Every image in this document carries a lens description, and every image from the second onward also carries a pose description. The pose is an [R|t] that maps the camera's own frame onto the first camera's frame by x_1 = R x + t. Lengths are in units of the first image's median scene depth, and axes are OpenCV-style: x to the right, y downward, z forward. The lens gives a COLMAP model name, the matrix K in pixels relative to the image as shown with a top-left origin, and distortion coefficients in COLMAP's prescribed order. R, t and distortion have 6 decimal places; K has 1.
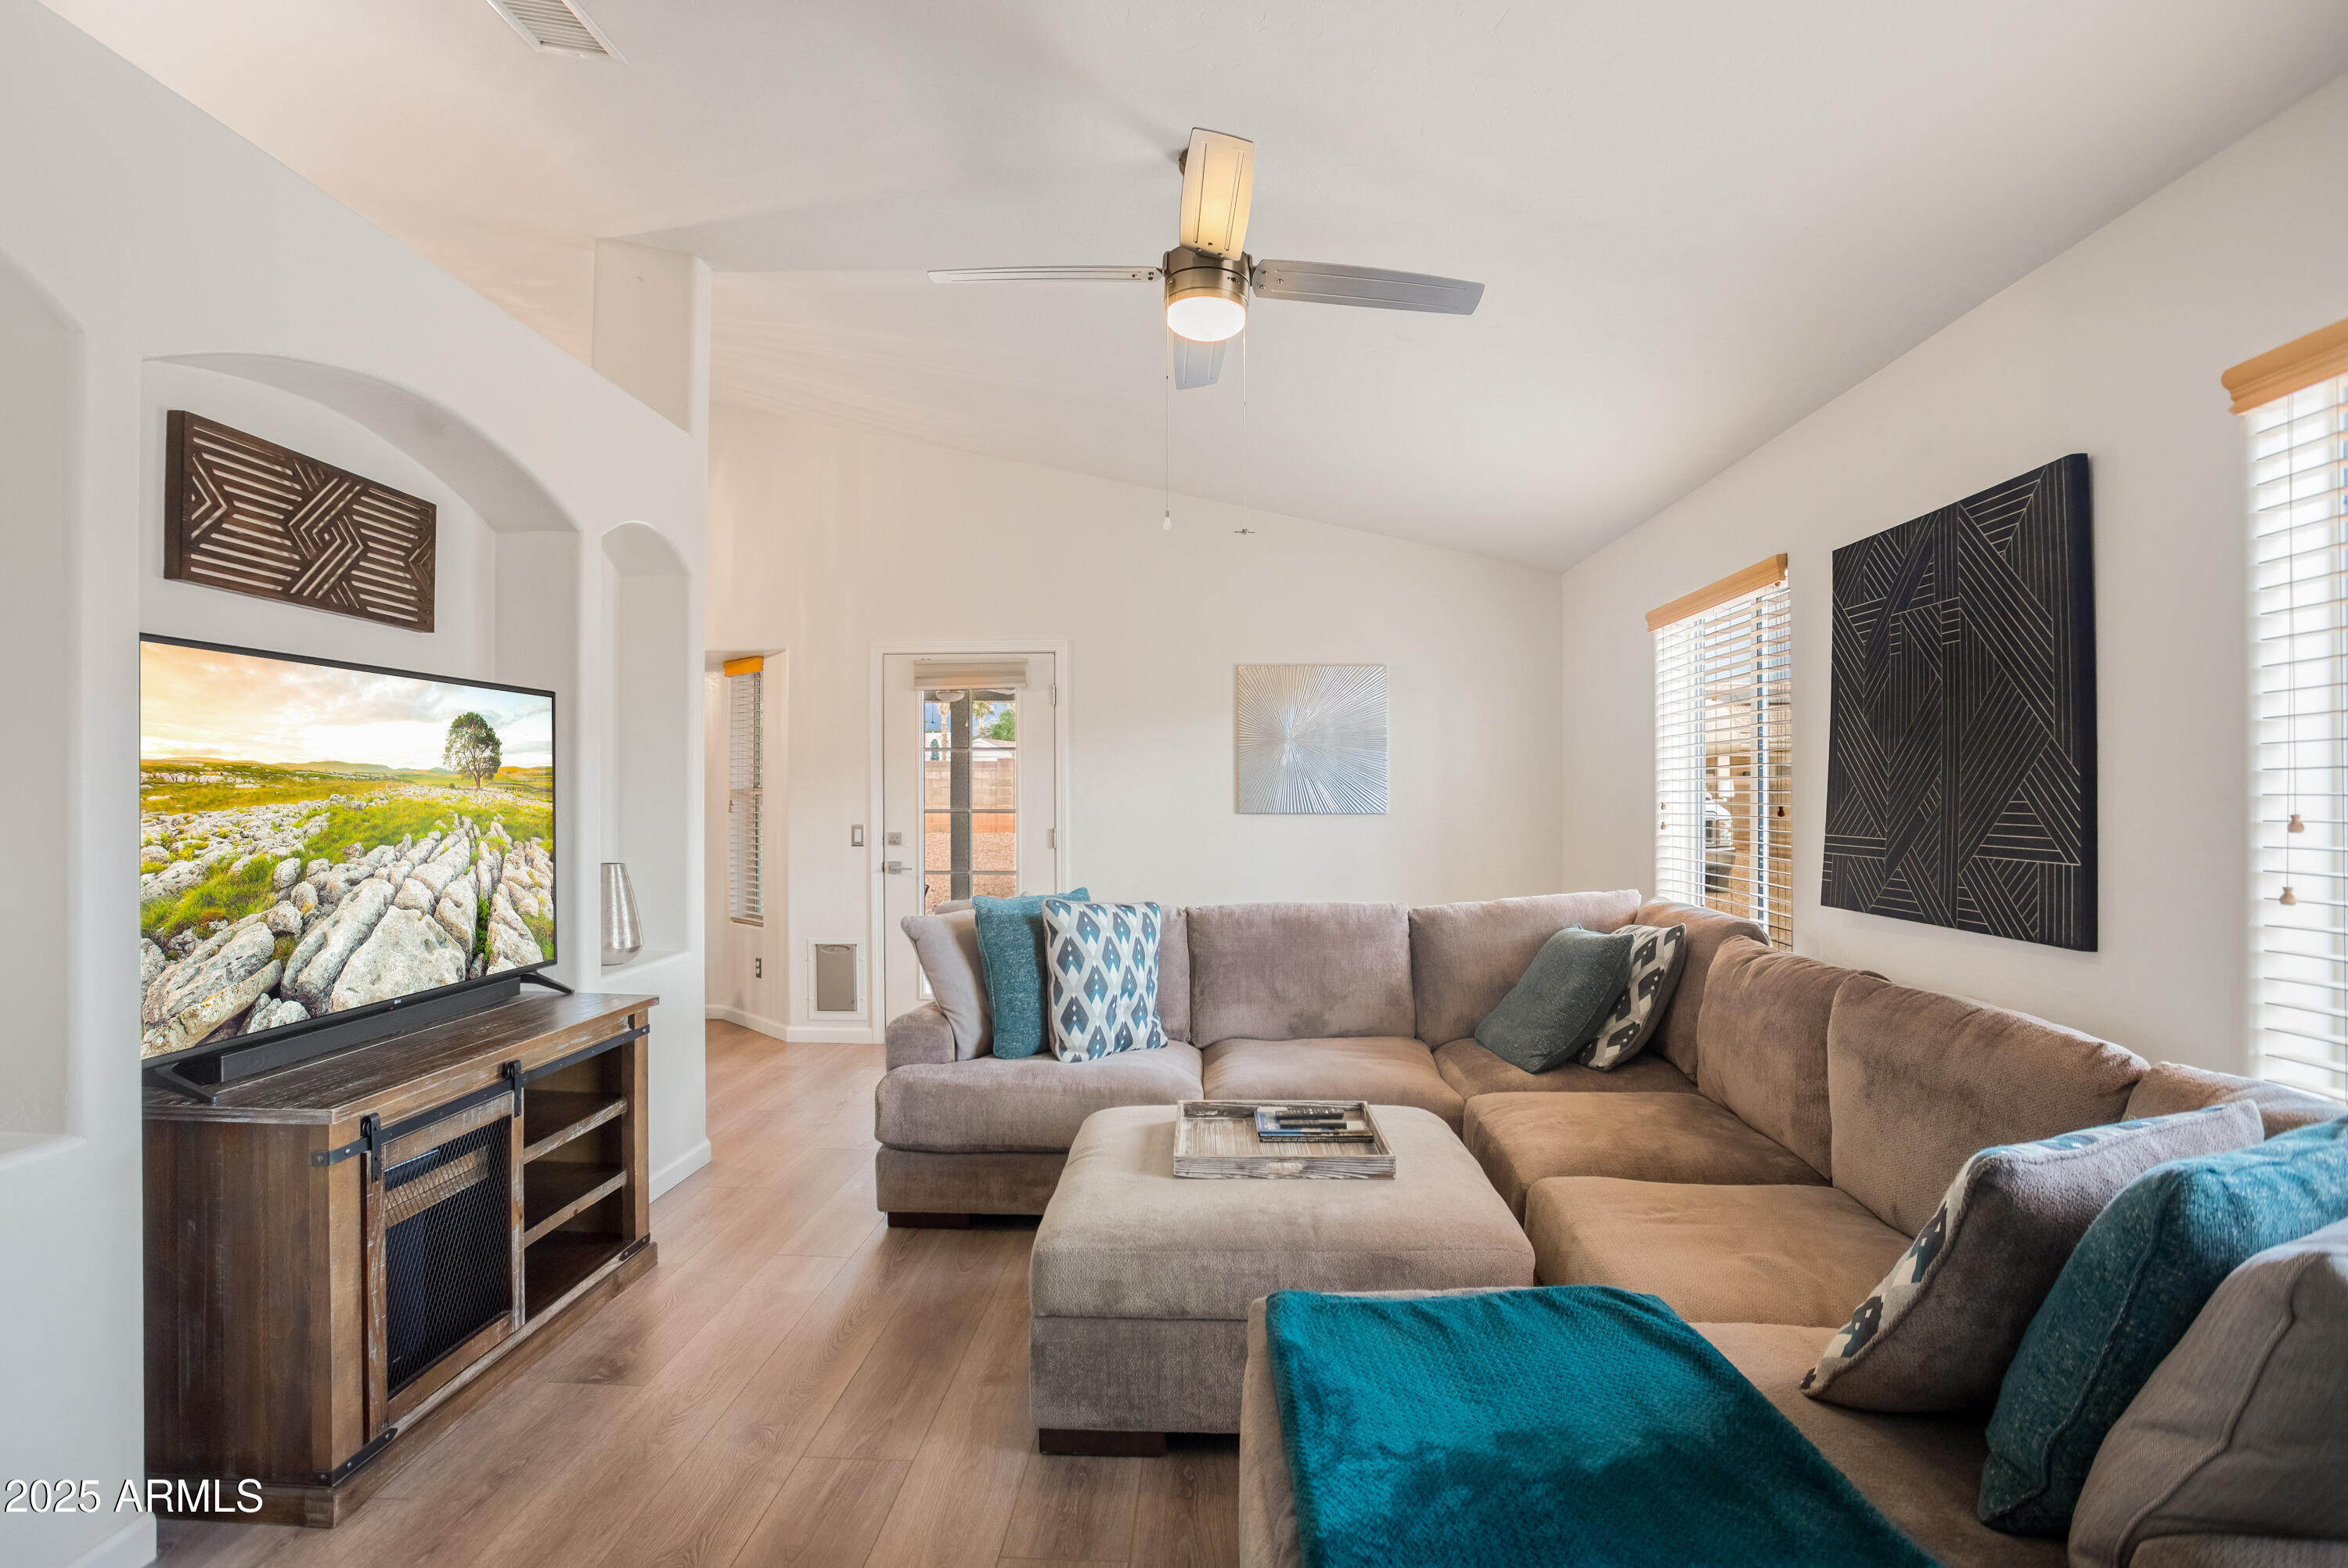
lens RADIAL K [[1223.7, 0, 1094.7], [0, 1223.7, 768.3], [0, 0, 1]] dist [-0.084826, 0.049751]
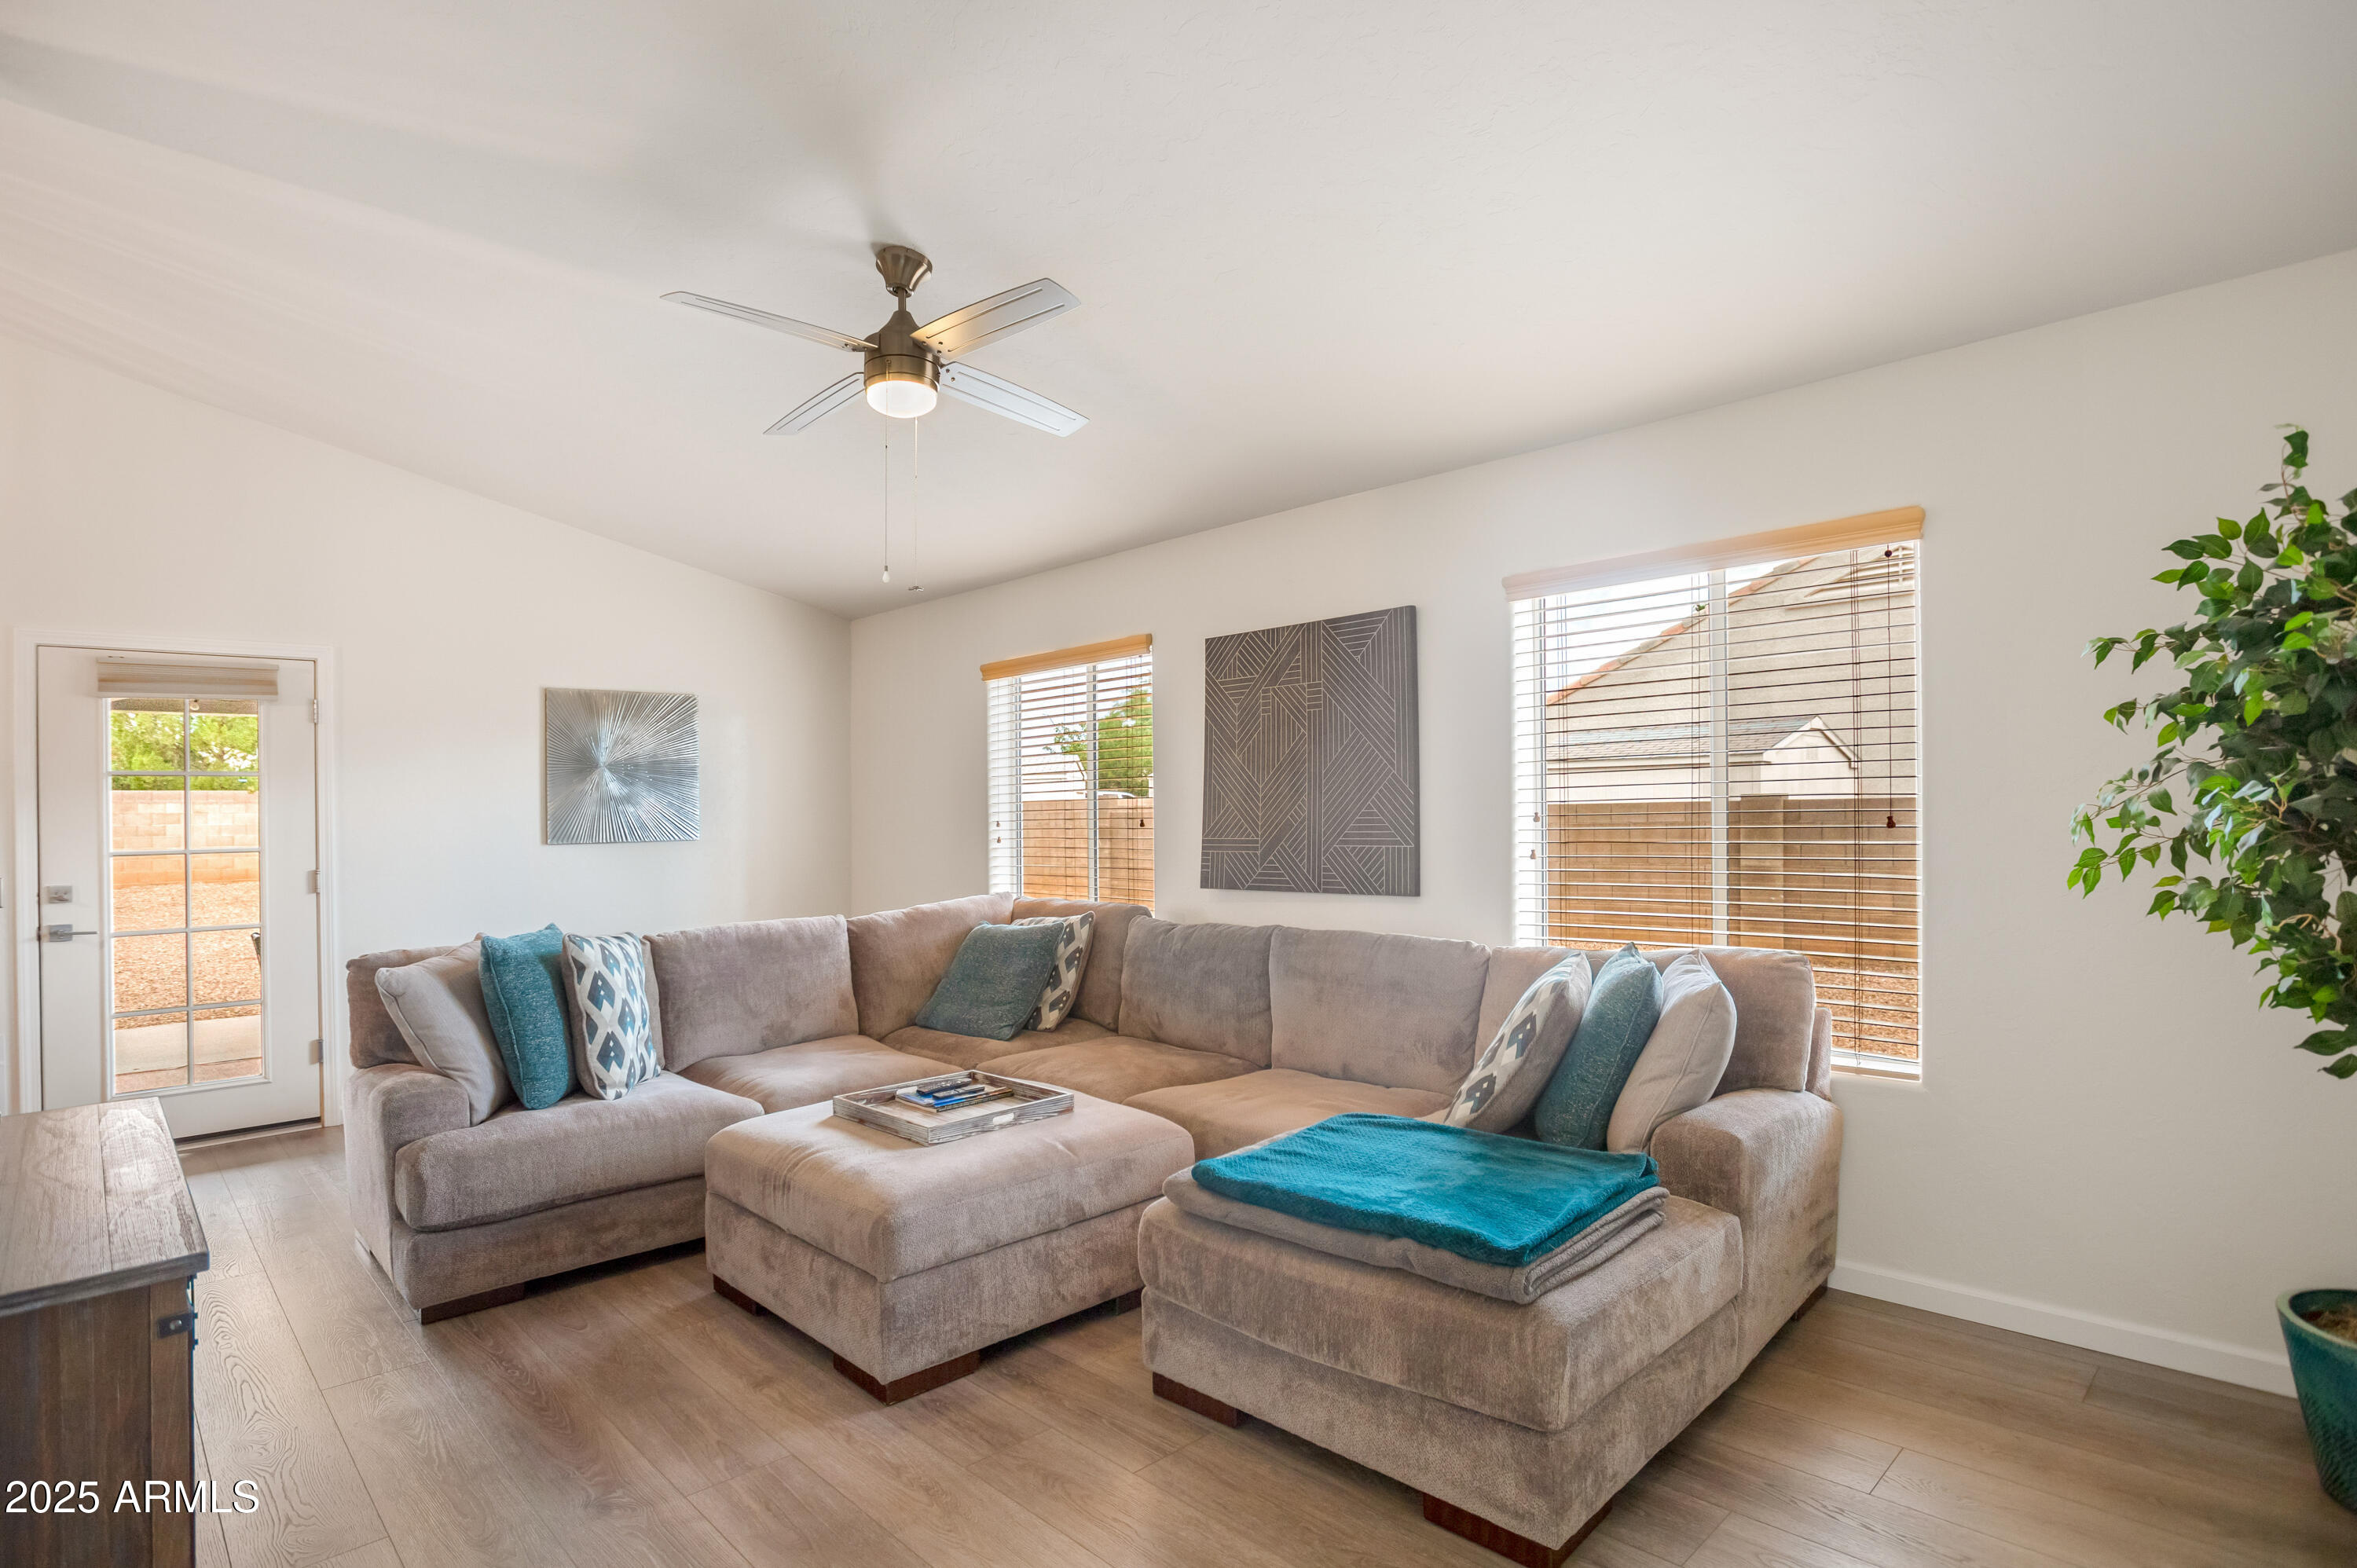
lens RADIAL K [[1188.1, 0, 1213.9], [0, 1188.1, 813.7], [0, 0, 1]] dist [-0.076362, 0.036995]
pose [[0.684647, -0.018200, 0.728648, -0.358245], [0.006566, 0.999802, 0.018803, 0.000168], [-0.728846, -0.008089, 0.684630, 0.021050]]
